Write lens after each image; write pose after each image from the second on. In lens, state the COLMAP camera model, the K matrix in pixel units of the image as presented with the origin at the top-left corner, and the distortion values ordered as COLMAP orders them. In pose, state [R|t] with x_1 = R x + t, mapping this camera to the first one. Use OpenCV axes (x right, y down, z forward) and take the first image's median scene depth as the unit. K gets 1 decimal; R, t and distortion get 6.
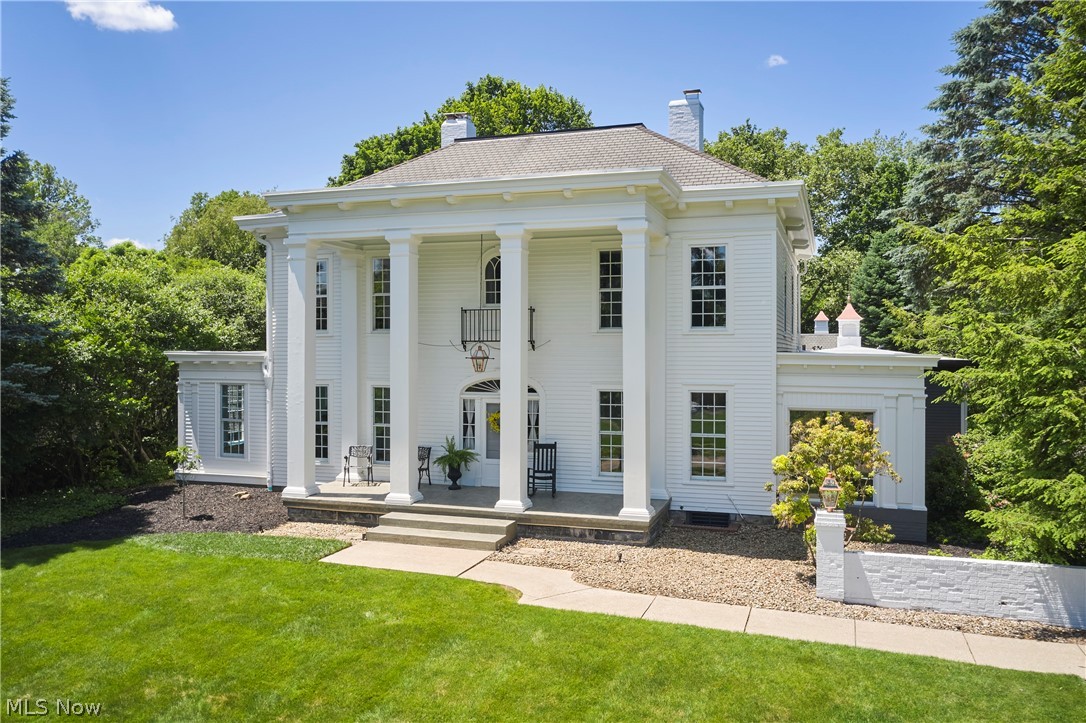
lens RADIAL K [[859.0, 0, 535.2], [0, 859.0, 343.3], [0, 0, 1]] dist [-0.013663, 0.005570]
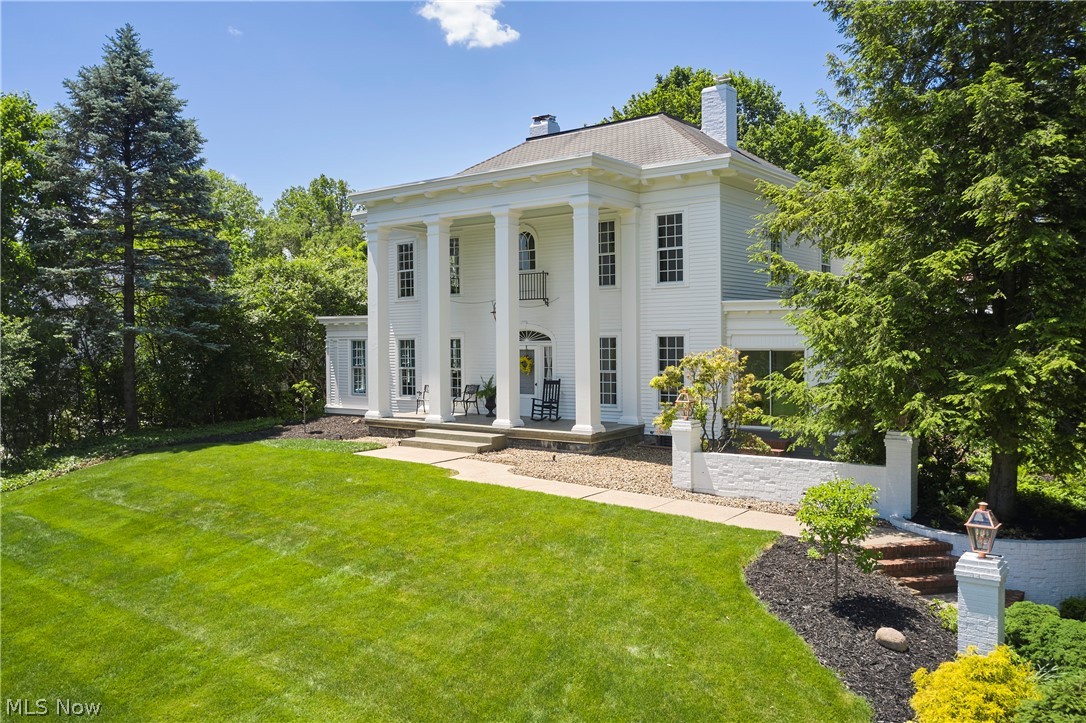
lens RADIAL K [[859.0, 0, 535.2], [0, 859.0, 343.3], [0, 0, 1]] dist [-0.013663, 0.005570]
pose [[0.944198, -0.008201, -0.329276, 0.428156], [0.012179, 0.999876, 0.010020, 0.053950], [0.329153, -0.013471, 0.944181, -0.196452]]
